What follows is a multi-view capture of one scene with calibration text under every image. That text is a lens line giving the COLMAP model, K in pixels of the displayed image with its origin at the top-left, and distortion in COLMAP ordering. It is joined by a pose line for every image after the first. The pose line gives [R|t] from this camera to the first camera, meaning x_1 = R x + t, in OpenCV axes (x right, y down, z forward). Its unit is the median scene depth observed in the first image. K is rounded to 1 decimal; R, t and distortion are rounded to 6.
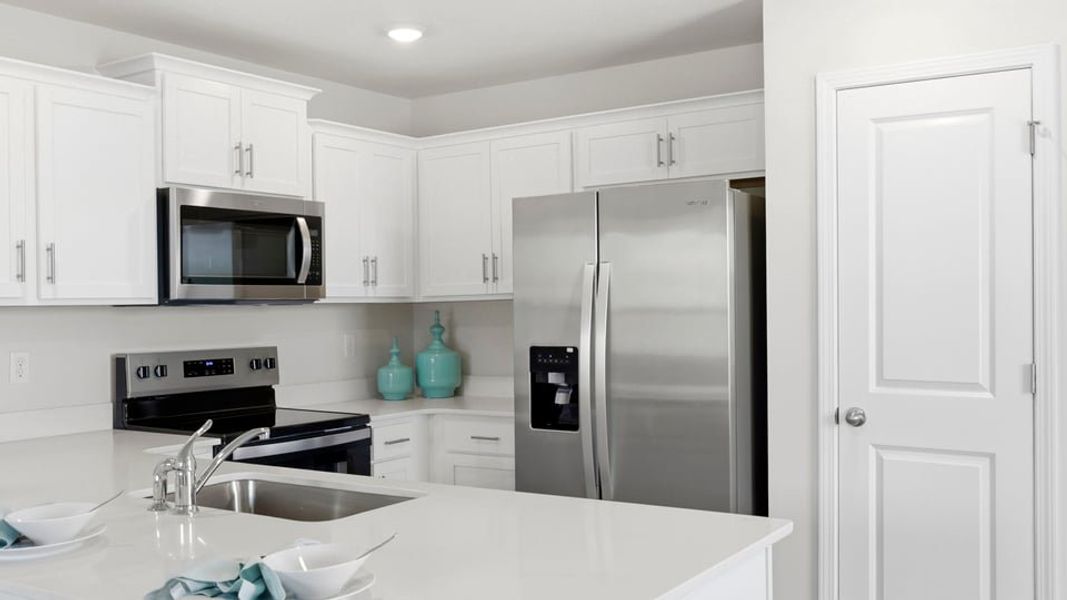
lens RADIAL K [[1226.9, 0, 518.3], [0, 1226.9, 293.7], [0, 0, 1]] dist [0.084884, 0.000000]
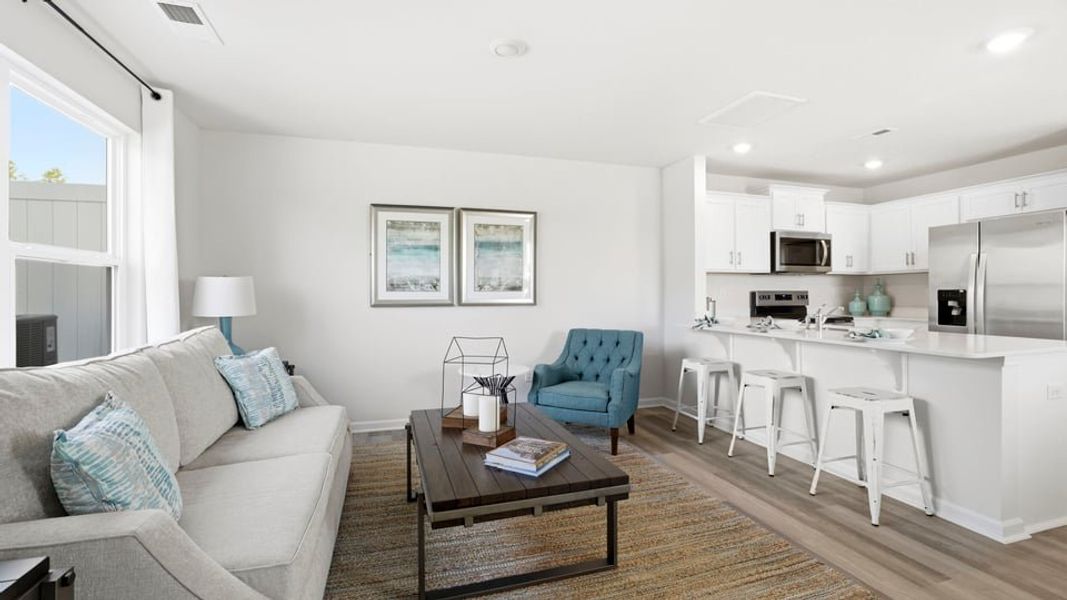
lens RADIAL K [[499.6, 0, 532.2], [0, 499.6, 288.8], [0, 0, 1]] dist [0.011089, 0.000730]
pose [[0.808844, 0.005963, -0.587993, -0.050949], [0.005227, 0.999836, 0.017330, 0.019863], [0.588000, -0.017091, 0.808680, -0.227232]]
